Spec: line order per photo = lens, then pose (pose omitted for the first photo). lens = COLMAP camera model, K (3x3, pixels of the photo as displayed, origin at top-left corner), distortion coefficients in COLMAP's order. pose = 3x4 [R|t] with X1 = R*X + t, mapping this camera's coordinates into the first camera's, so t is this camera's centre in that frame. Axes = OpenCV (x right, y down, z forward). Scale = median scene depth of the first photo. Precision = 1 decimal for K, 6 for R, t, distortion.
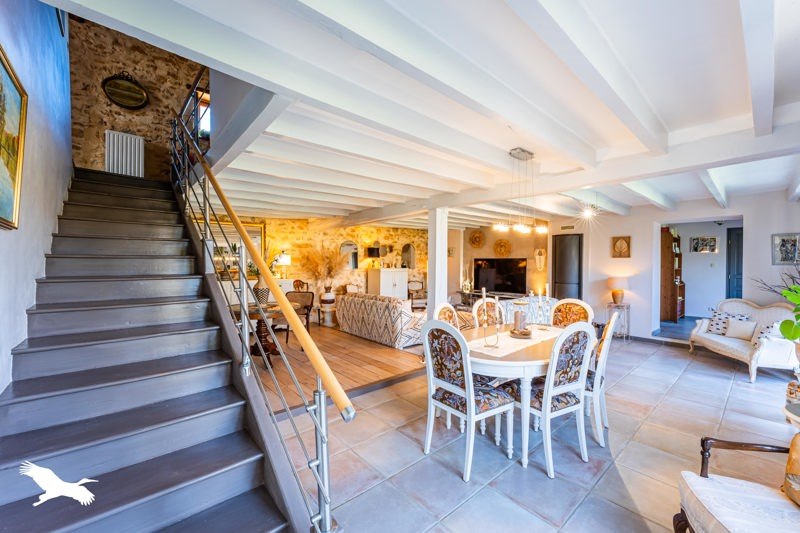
lens RADIAL K [[321.3, 0, 400.0], [0, 321.3, 266.5], [0, 0, 1]] dist [0.001392, 0.000134]
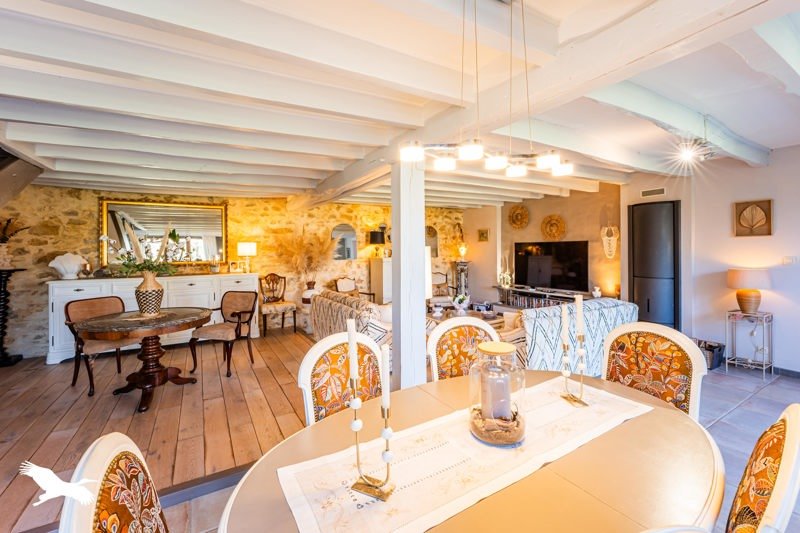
lens RADIAL K [[333.5, 0, 392.5], [0, 333.5, 252.4], [0, 0, 1]] dist [-0.001615, 0.000105]
pose [[0.979716, -0.014733, -0.199849, 0.133235], [0.013699, 0.999885, -0.006556, -0.001543], [0.199922, 0.003686, 0.979805, 0.226344]]
